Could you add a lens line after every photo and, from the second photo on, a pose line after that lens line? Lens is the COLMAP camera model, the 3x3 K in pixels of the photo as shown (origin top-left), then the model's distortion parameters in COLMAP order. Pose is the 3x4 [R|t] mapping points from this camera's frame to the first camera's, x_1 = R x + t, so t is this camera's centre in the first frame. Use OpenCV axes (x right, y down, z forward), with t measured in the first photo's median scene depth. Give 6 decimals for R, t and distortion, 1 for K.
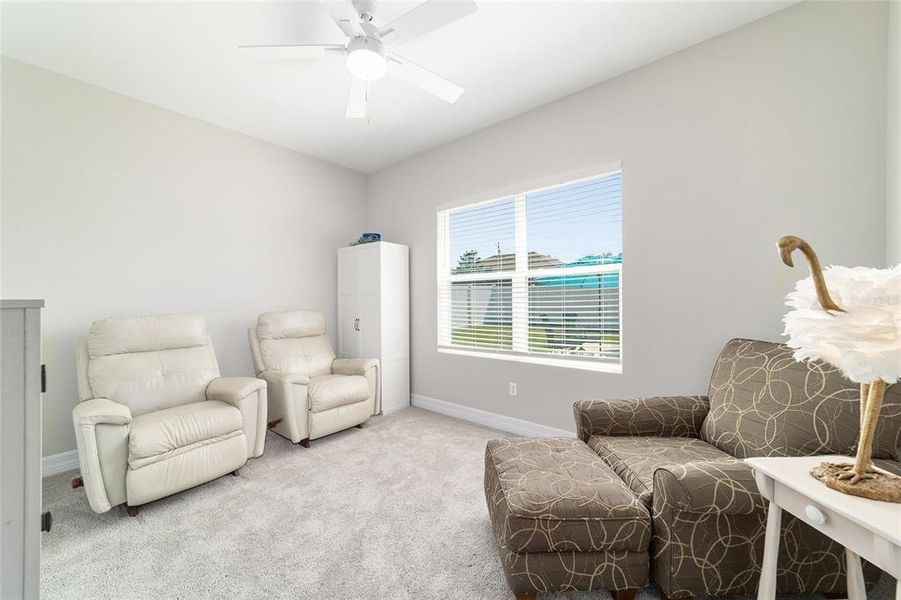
lens RADIAL K [[346.4, 0, 450.5], [0, 346.4, 300.0], [0, 0, 1]] dist [-0.018510, 0.009361]
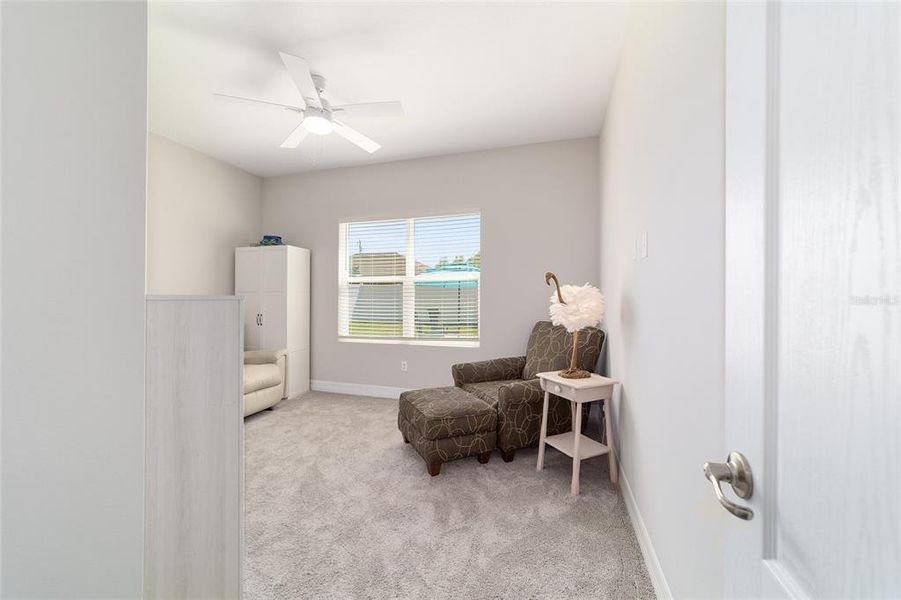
lens RADIAL K [[346.4, 0, 450.5], [0, 346.4, 300.0], [0, 0, 1]] dist [-0.018510, 0.009361]
pose [[0.920363, 0.006445, 0.391012, -0.271698], [-0.008305, 0.999961, 0.003066, 0.001802], [-0.390977, -0.006069, 0.920380, -0.438053]]
